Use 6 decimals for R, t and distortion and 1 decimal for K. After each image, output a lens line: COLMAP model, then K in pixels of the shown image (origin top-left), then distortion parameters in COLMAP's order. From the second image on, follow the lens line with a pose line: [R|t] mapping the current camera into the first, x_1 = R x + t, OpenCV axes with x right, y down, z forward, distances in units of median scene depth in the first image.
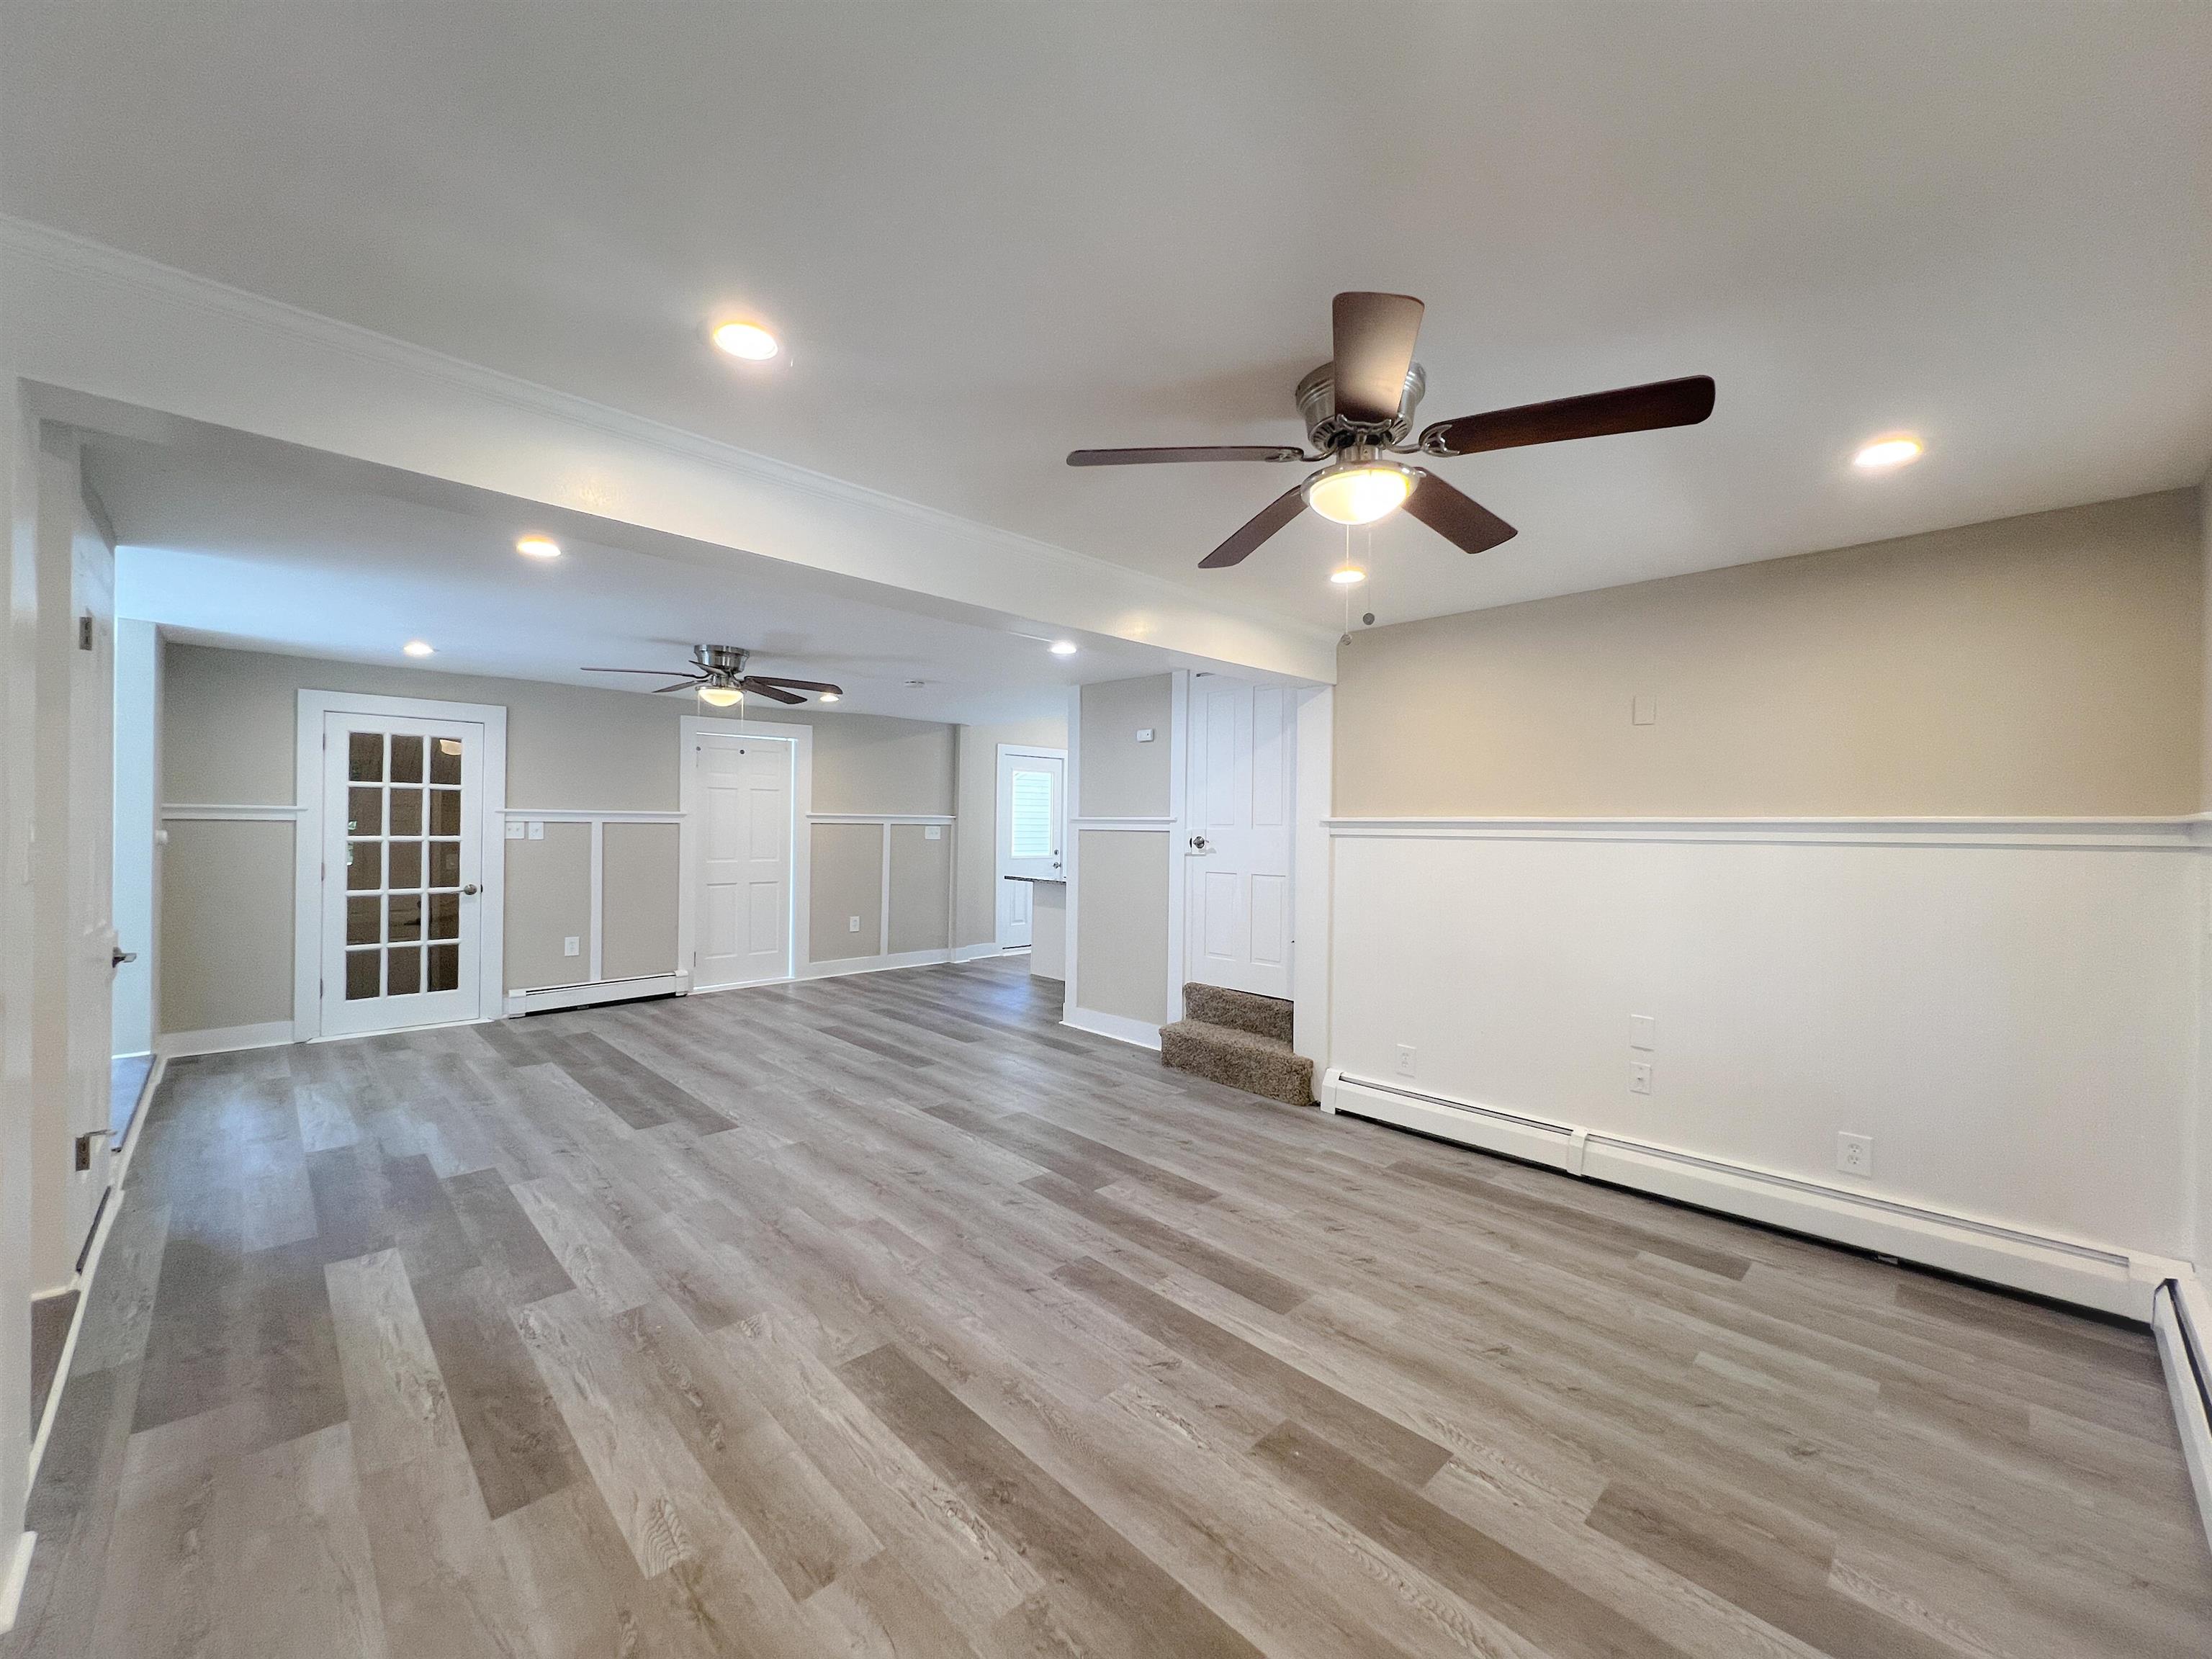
lens RADIAL K [[884.2, 0, 1091.0], [0, 884.2, 827.3], [0, 0, 1]] dist [-0.002017, 0.000380]
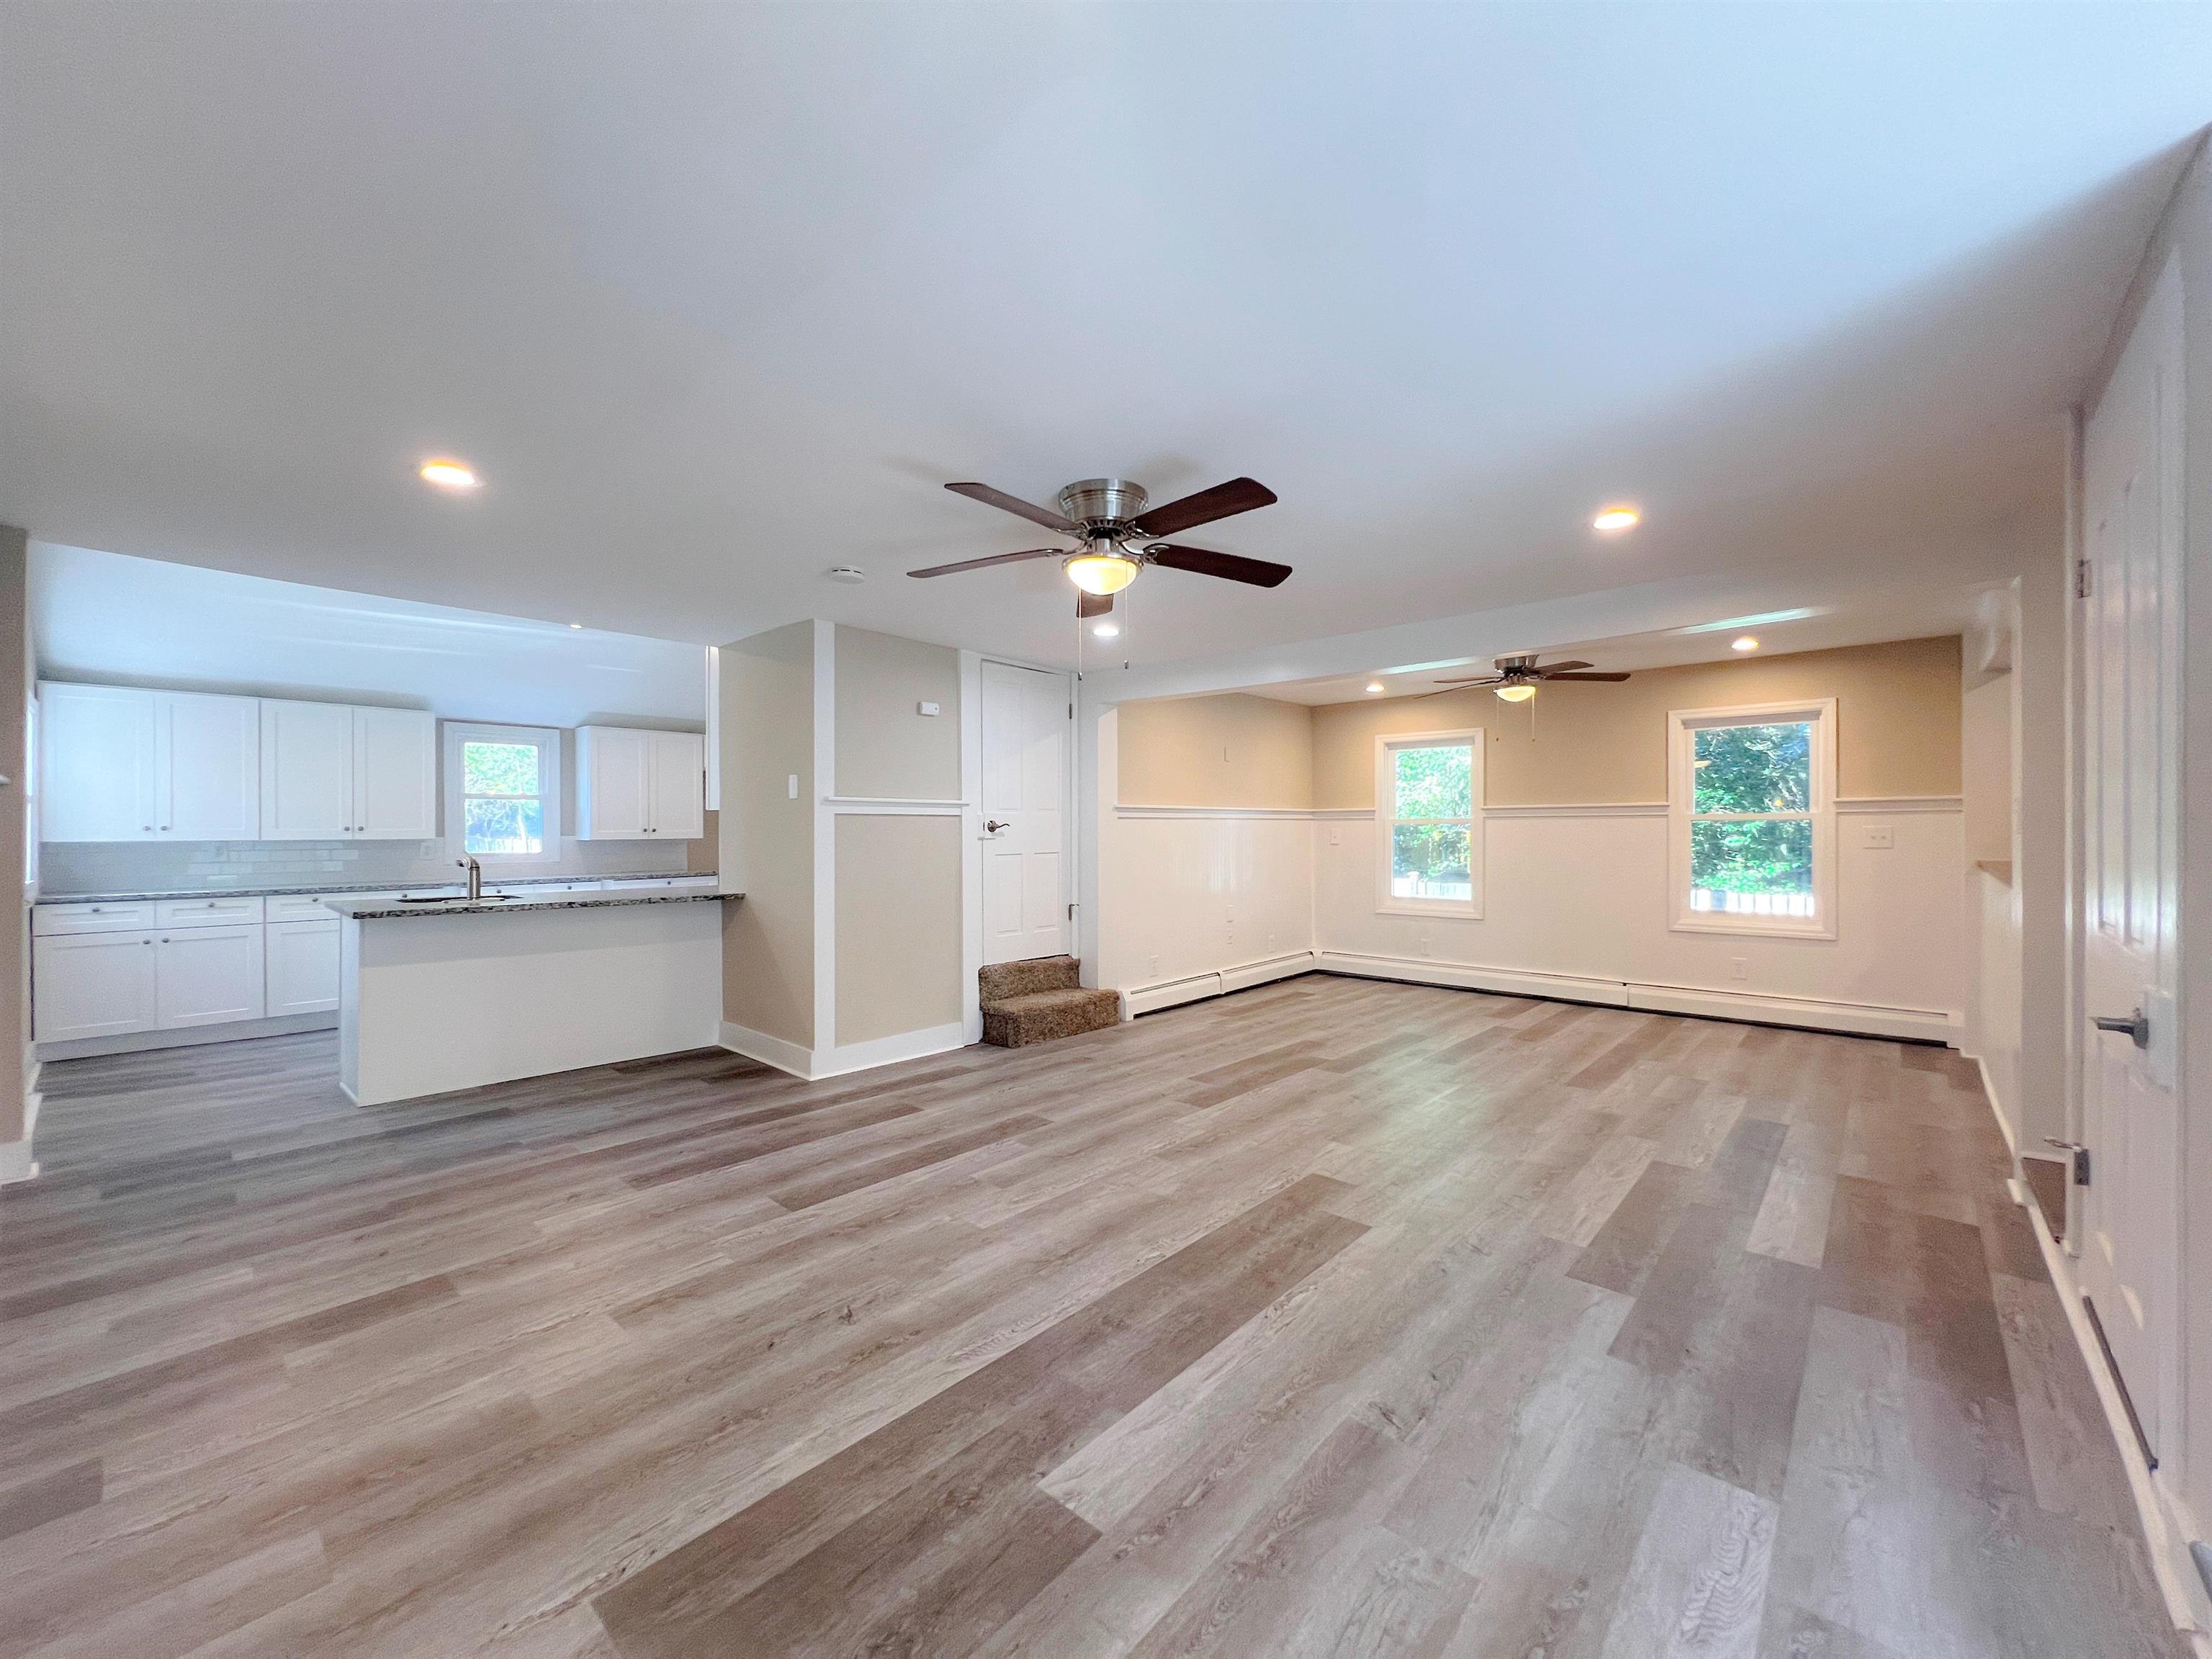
lens RADIAL K [[884.2, 0, 1105.0], [0, 884.2, 829.7], [0, 0, 1]] dist [-0.002017, 0.000380]
pose [[-0.077435, -0.013047, 0.996912, -1.183229], [0.003273, 0.999906, 0.013341, 0.010403], [-0.996992, 0.004296, -0.077385, 1.244017]]
